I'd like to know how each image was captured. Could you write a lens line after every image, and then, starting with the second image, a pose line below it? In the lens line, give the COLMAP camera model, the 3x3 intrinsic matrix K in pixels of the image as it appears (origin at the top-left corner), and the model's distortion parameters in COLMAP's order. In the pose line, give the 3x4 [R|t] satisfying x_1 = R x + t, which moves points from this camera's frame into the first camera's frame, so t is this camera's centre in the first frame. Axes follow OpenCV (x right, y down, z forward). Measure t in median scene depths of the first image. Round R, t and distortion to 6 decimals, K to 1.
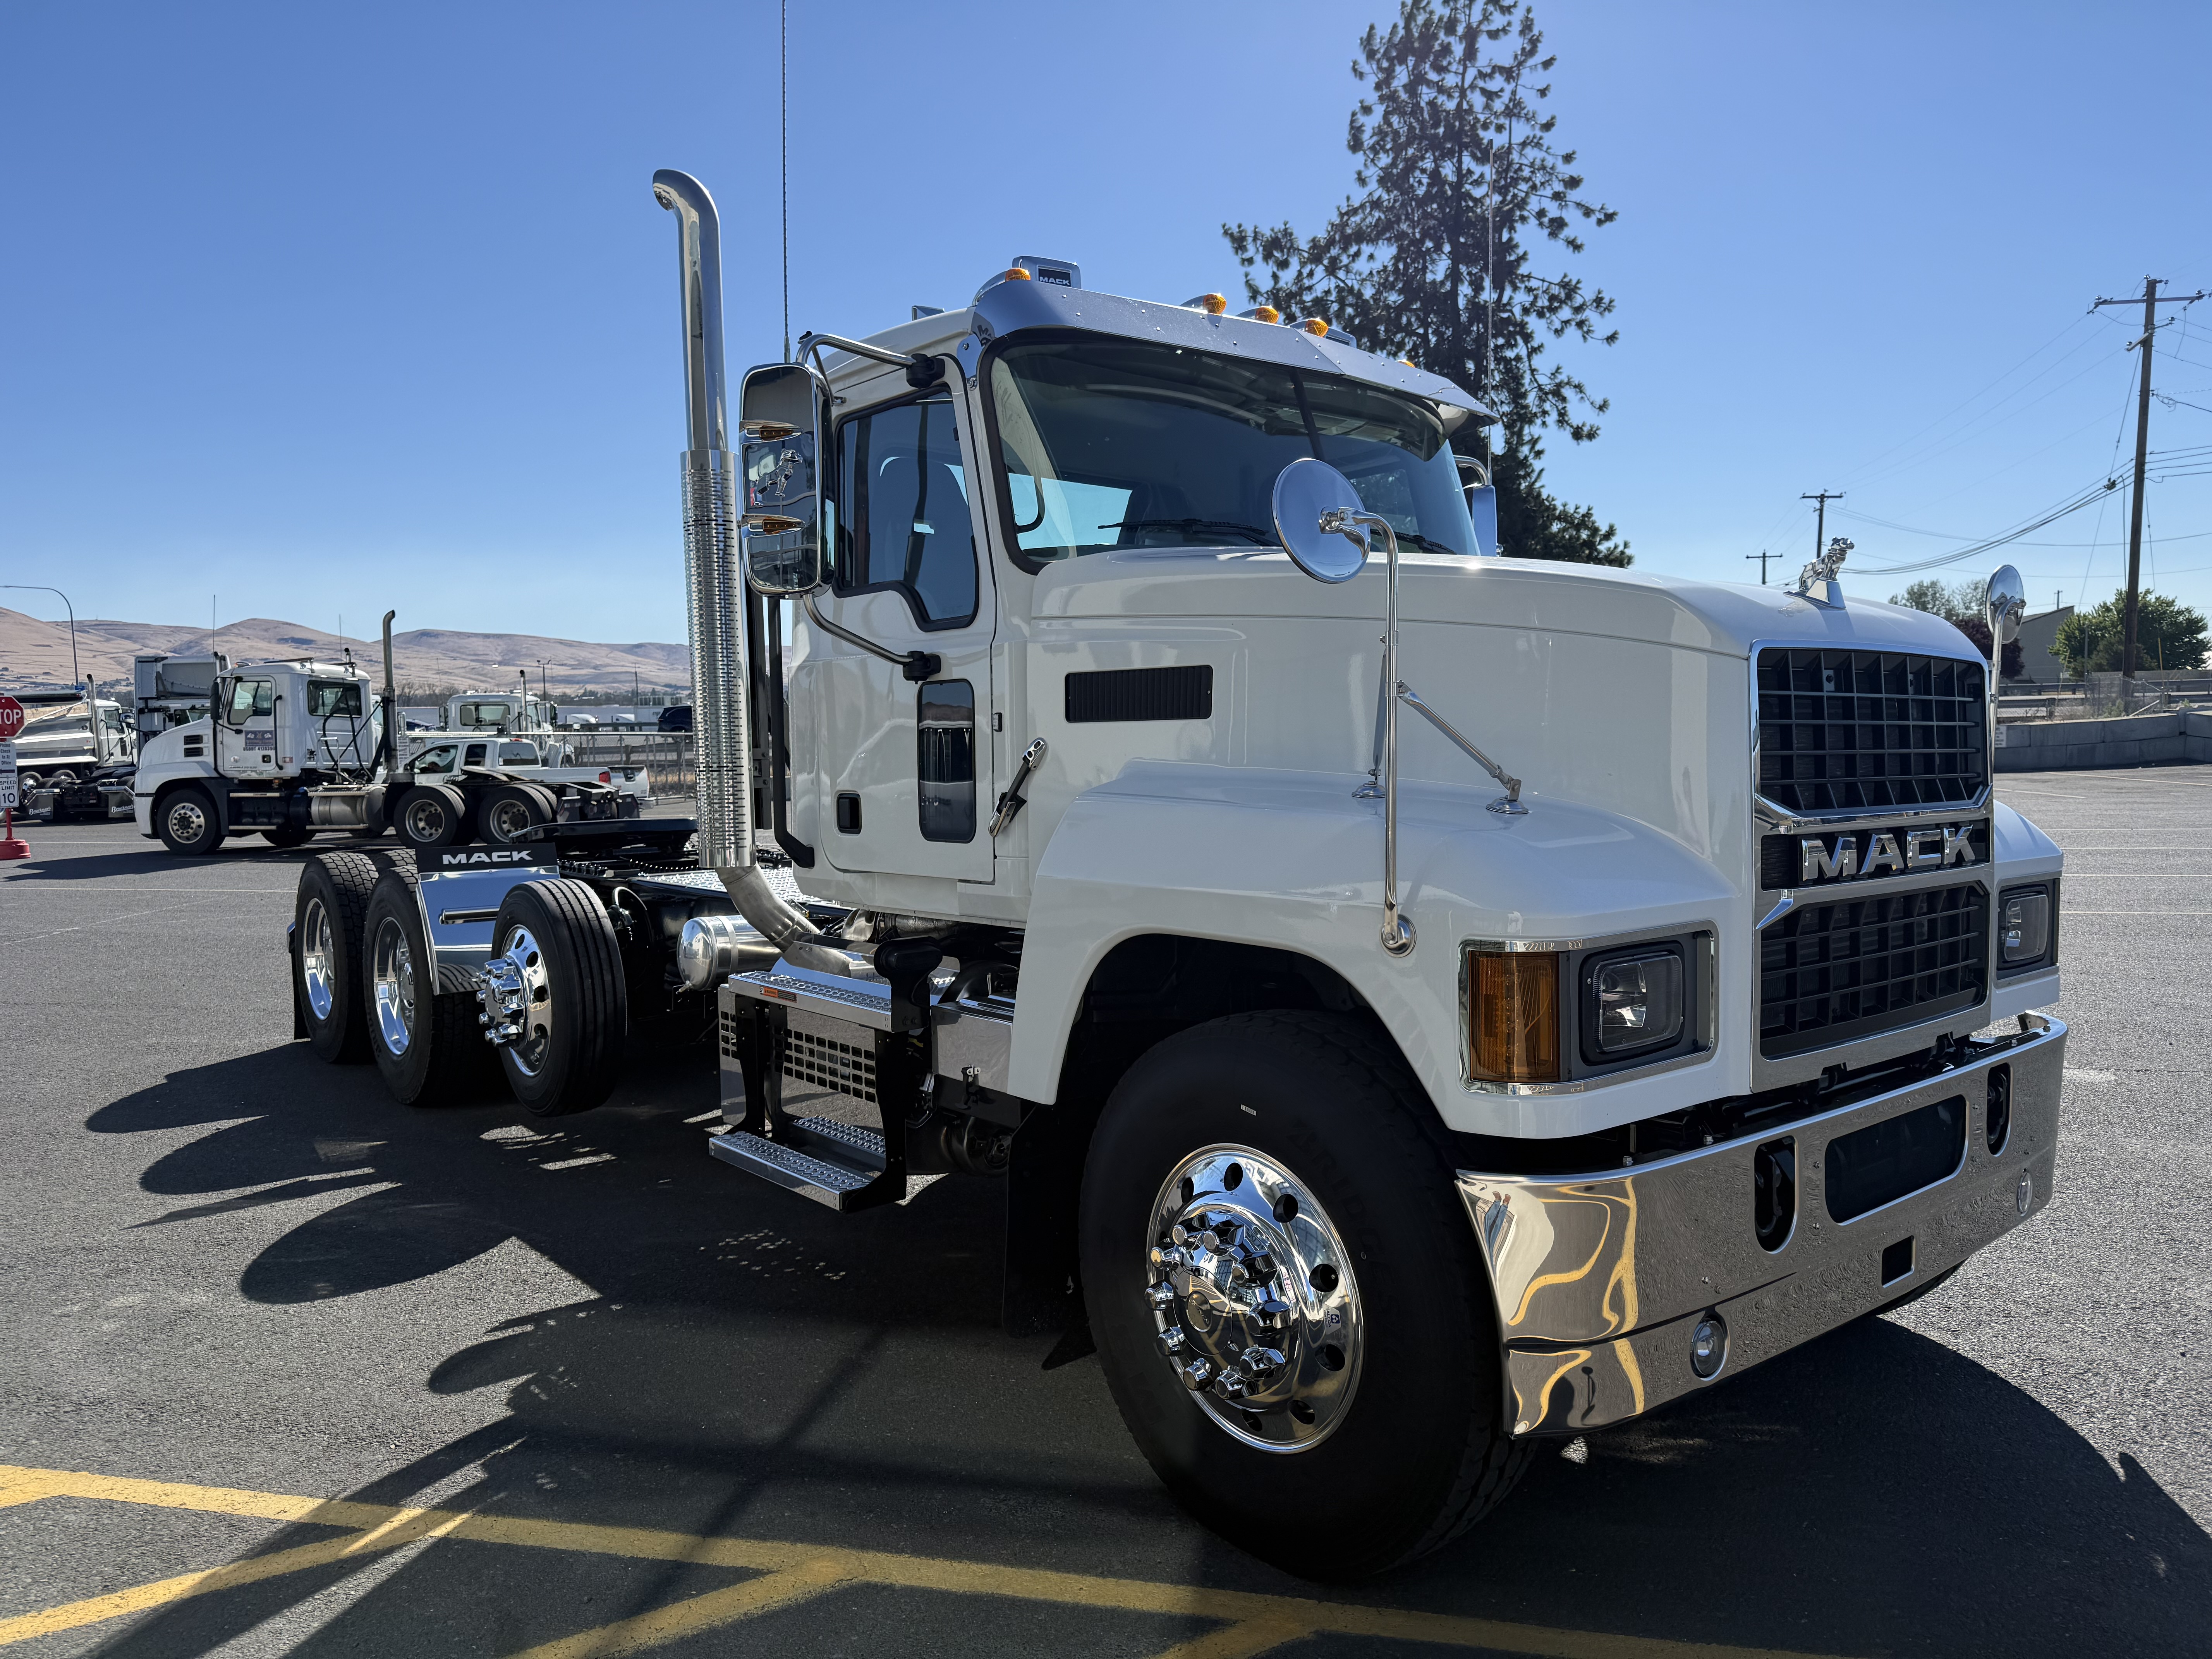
lens RADIAL K [[1628.4, 0, 1106.0], [0, 1628.4, 829.5], [0, 0, 1]] dist [0.016981, 0.000170]
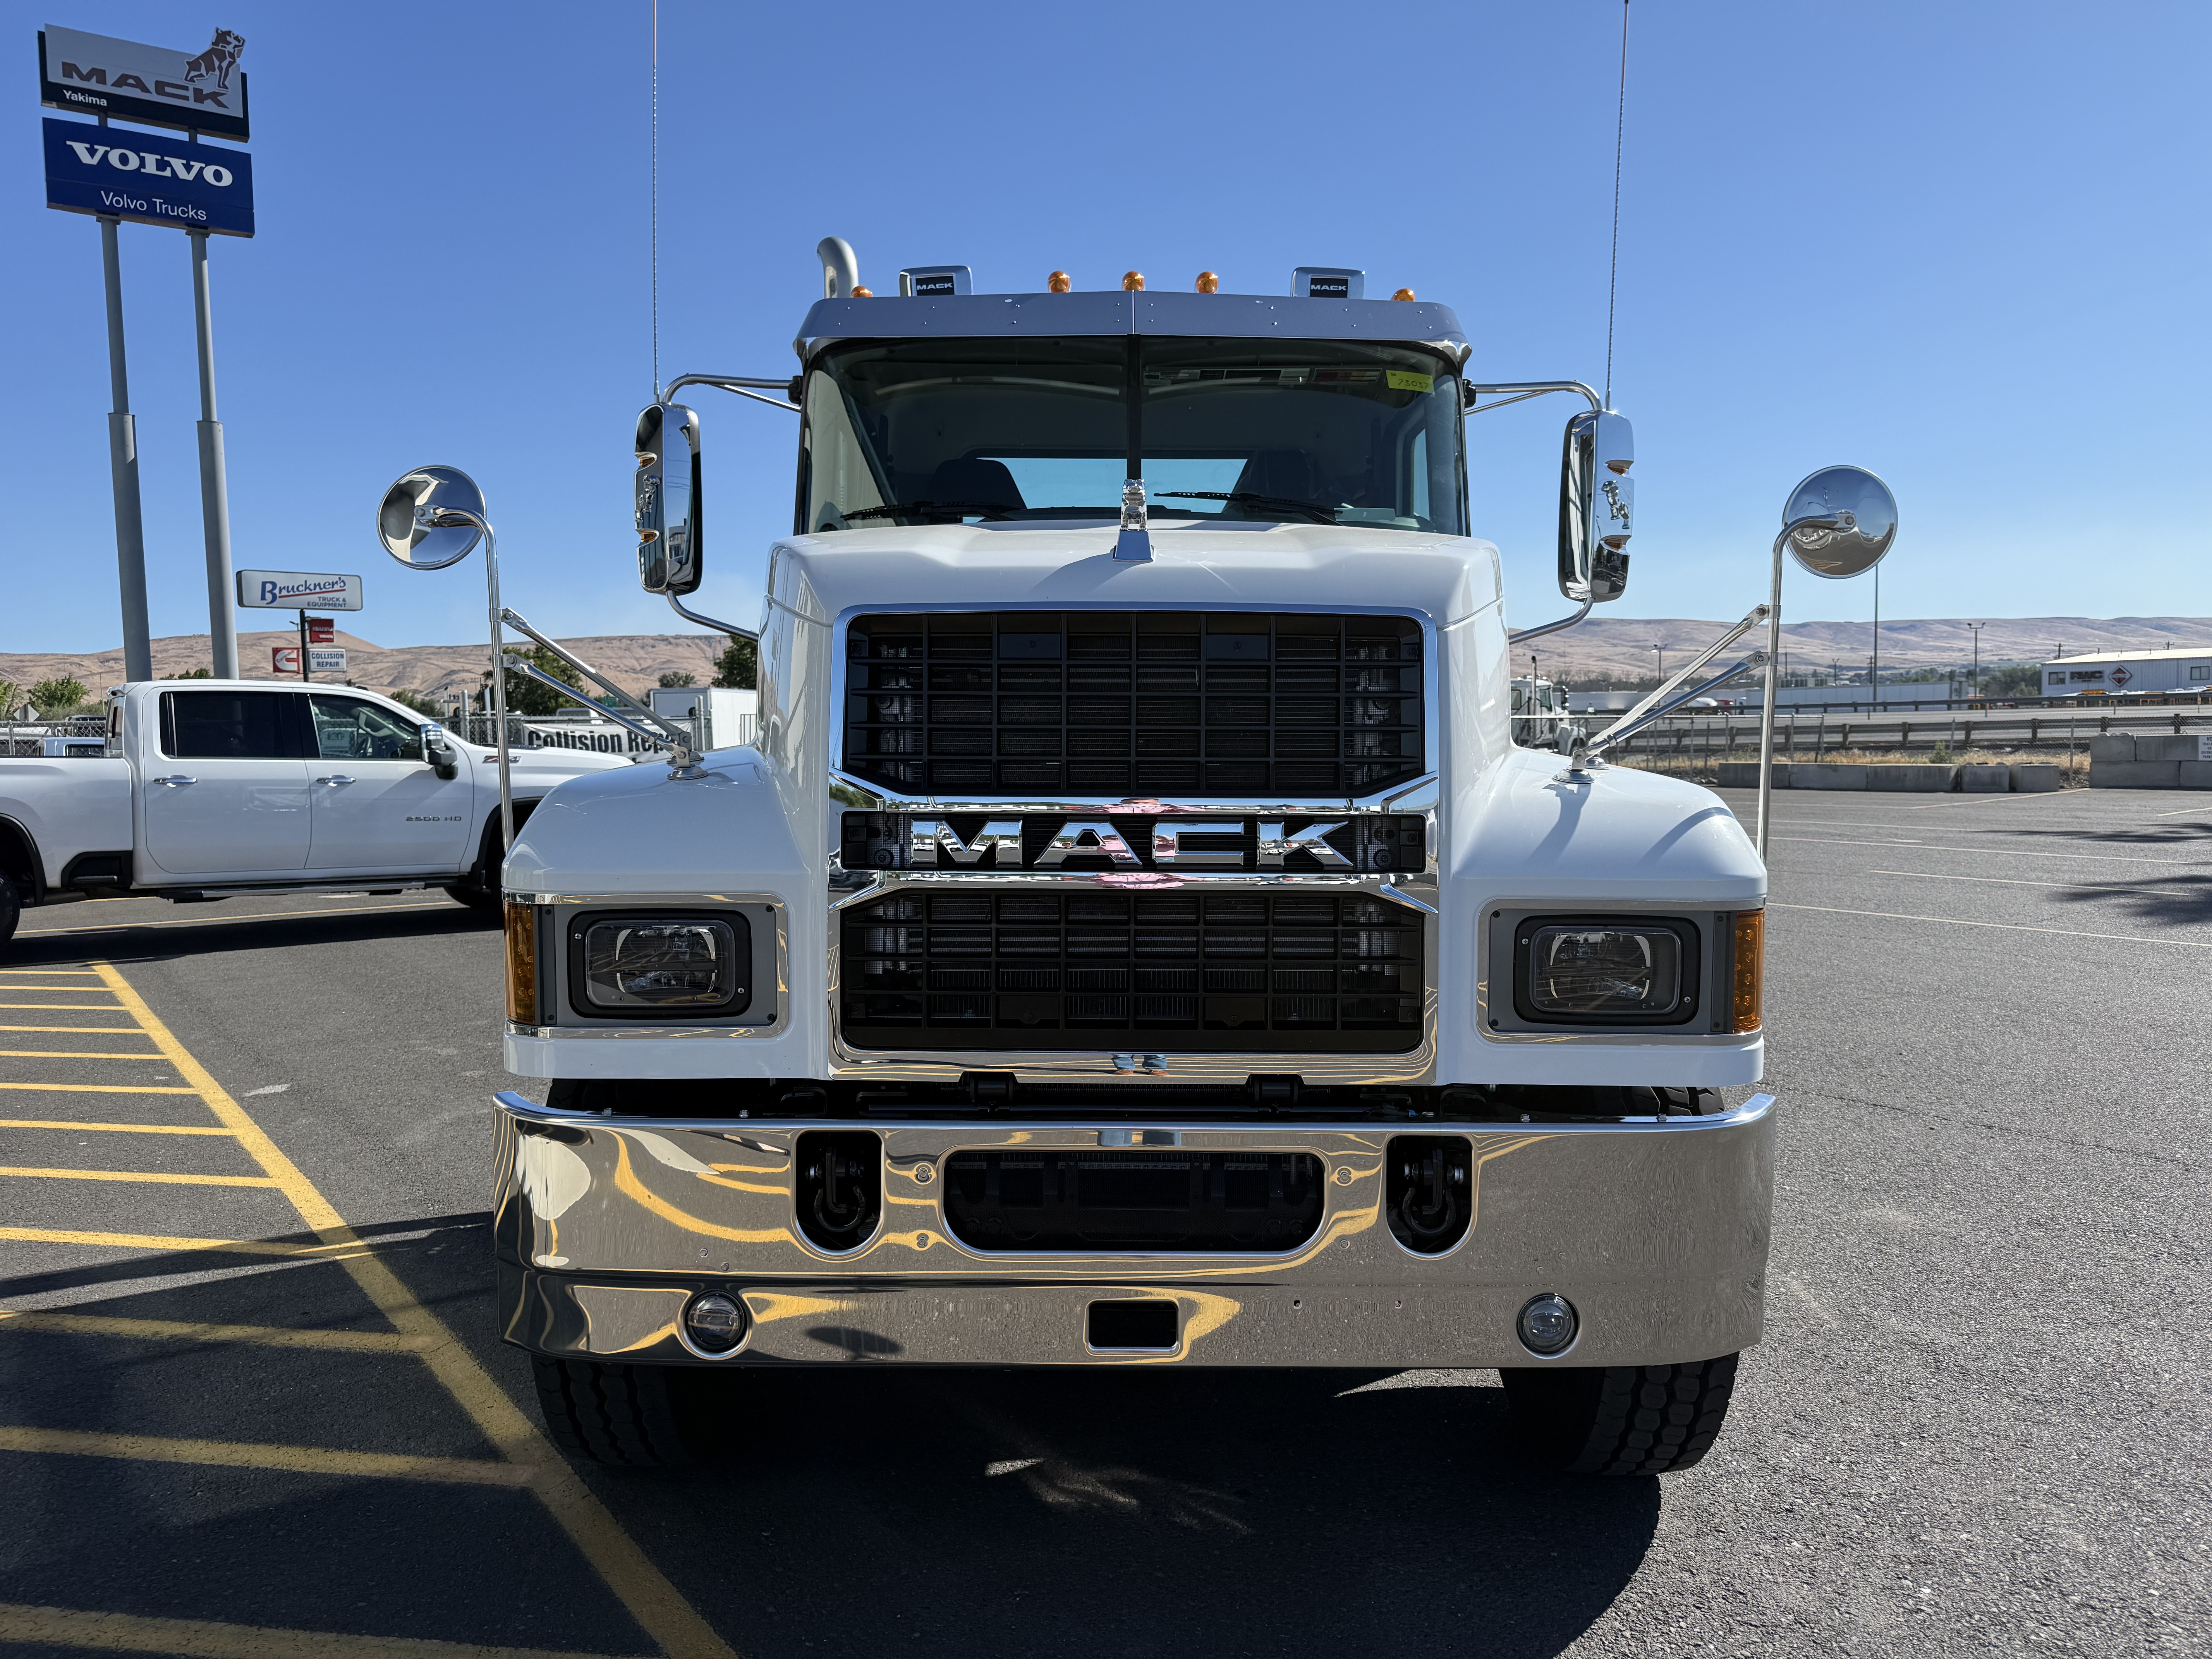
lens RADIAL K [[1628.4, 0, 1106.0], [0, 1628.4, 829.5], [0, 0, 1]] dist [0.016981, 0.000170]
pose [[0.738055, 0.045156, -0.673228, 1.060215], [-0.039051, 0.998944, 0.024192, -0.012919], [0.673610, 0.008436, 0.739039, 0.378861]]
